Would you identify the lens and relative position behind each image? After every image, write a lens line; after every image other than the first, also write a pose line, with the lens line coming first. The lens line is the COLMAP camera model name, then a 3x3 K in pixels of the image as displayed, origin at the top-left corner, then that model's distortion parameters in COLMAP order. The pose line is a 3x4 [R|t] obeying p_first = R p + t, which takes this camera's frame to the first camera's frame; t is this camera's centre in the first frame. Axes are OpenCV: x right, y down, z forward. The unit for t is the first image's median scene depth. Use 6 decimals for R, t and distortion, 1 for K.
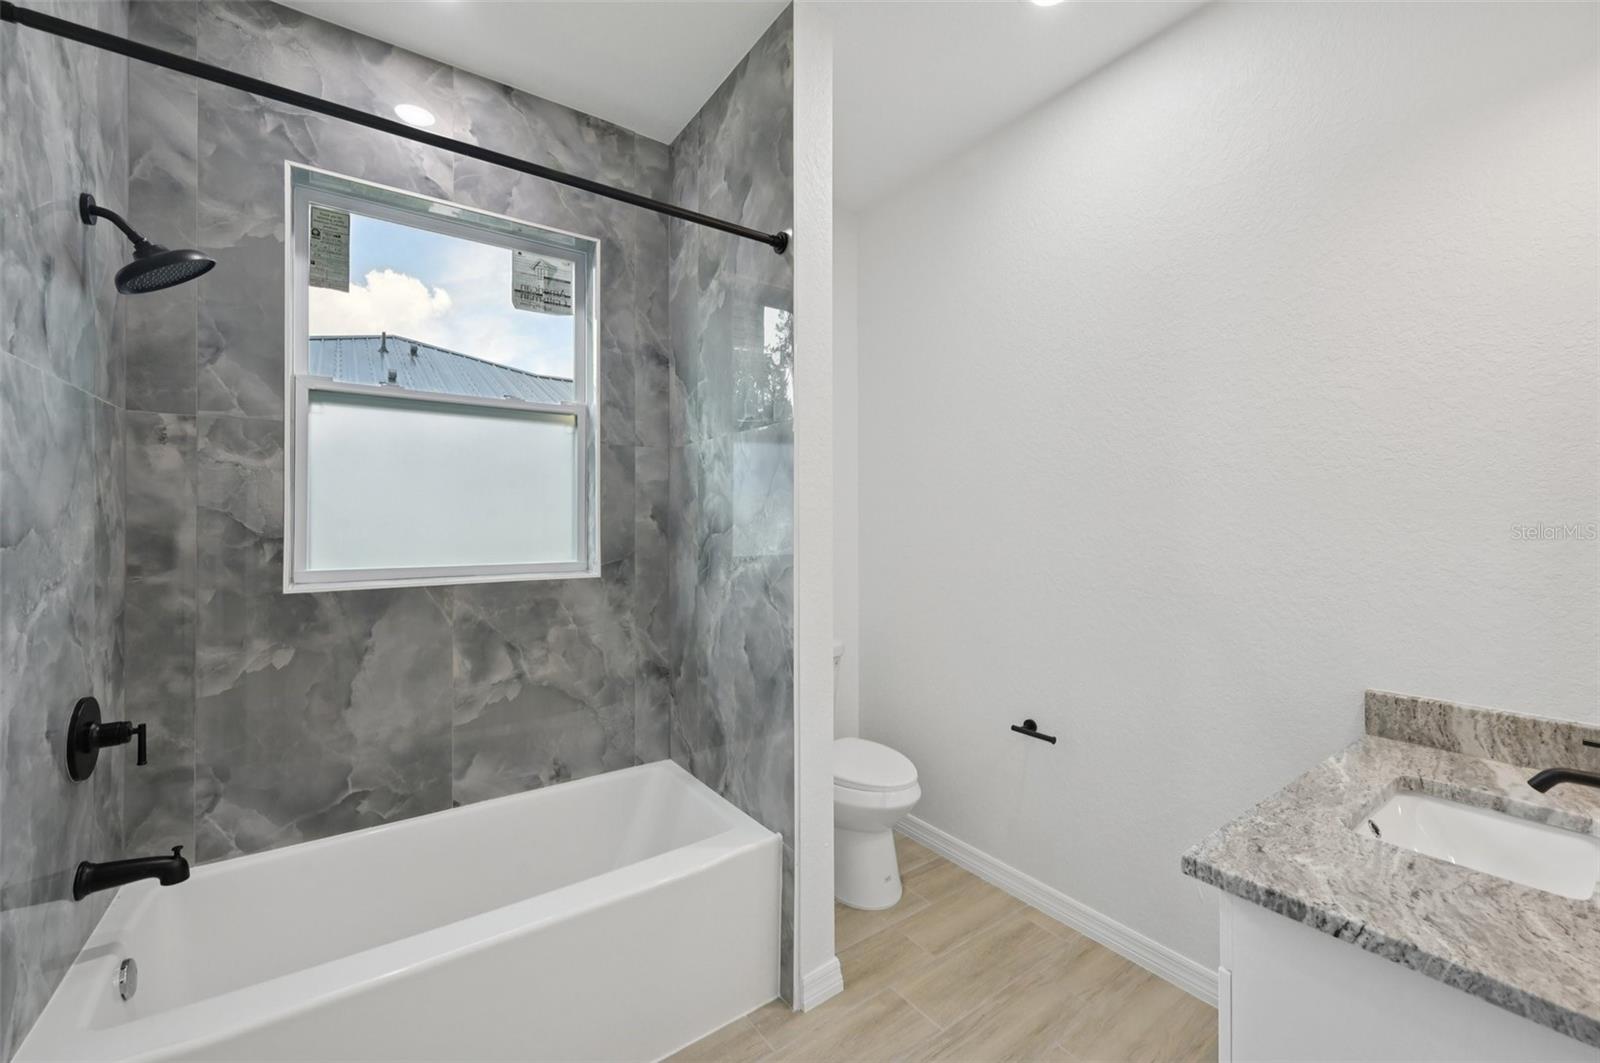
lens RADIAL K [[634.0, 0, 796.3], [0, 634.0, 519.1], [0, 0, 1]] dist [-0.002821, 0.001467]
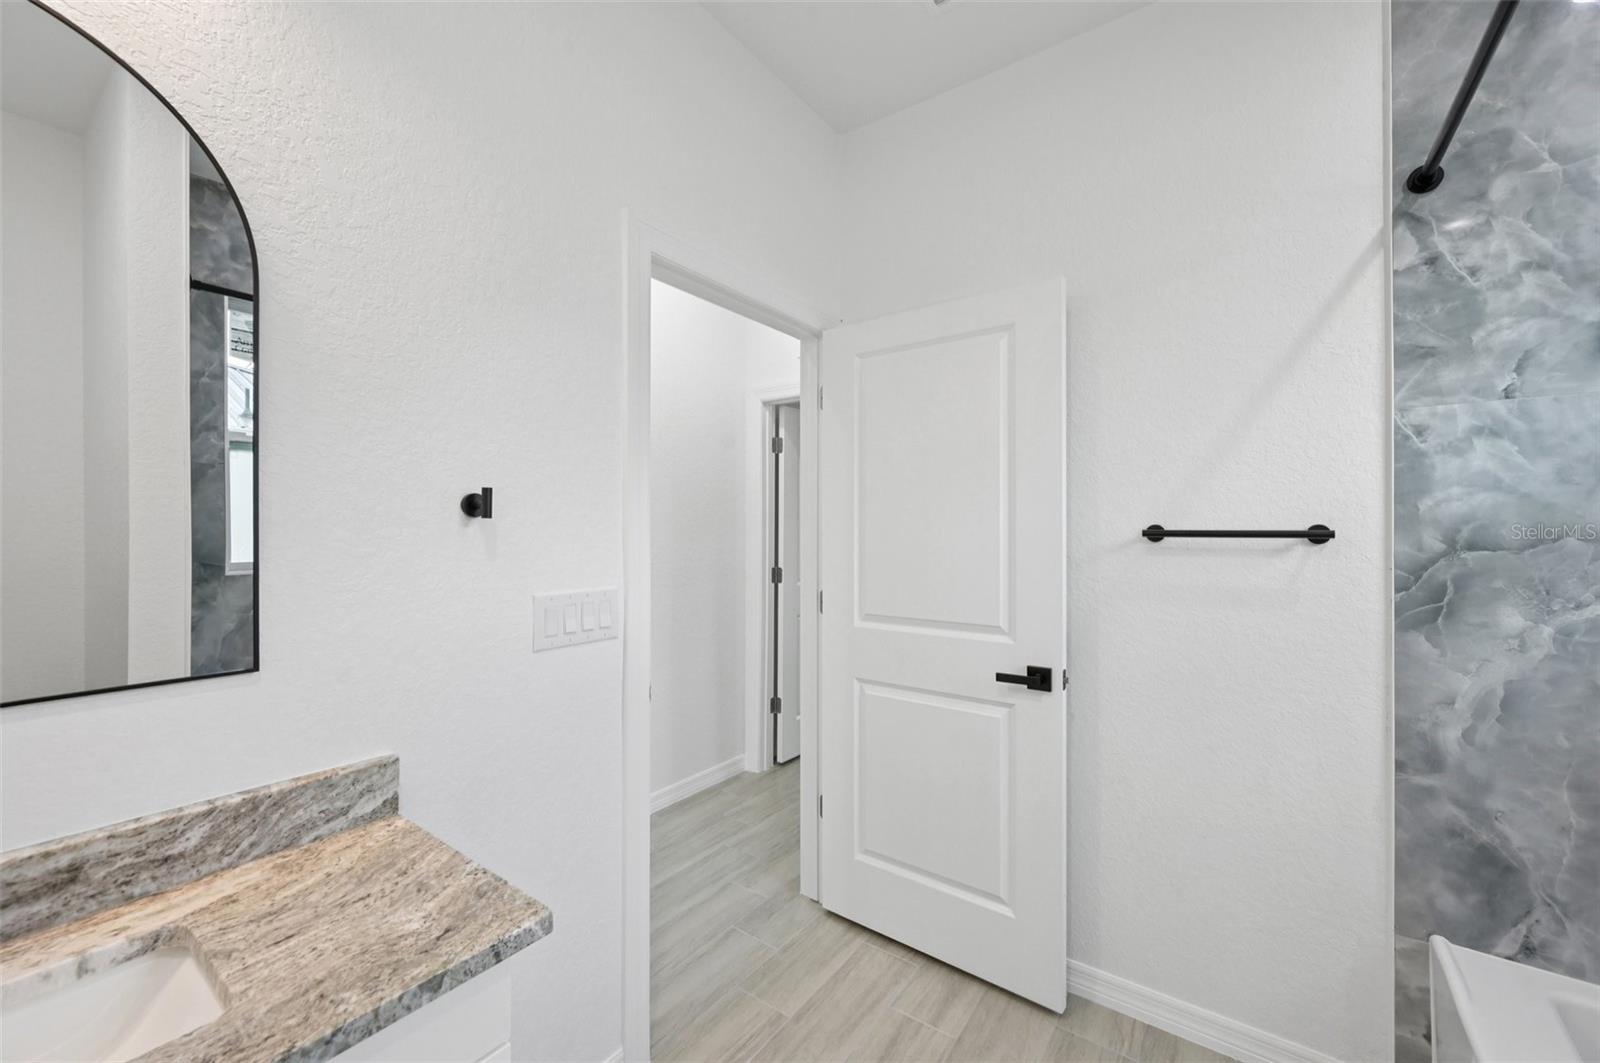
lens RADIAL K [[634.0, 0, 797.7], [0, 634.0, 532.0], [0, 0, 1]] dist [-0.002821, 0.001467]
pose [[-0.945204, -0.000180, -0.326480, 0.652132], [0.002670, 0.999962, -0.008279, 0.015433], [0.326469, -0.008697, -0.945168, 2.202433]]
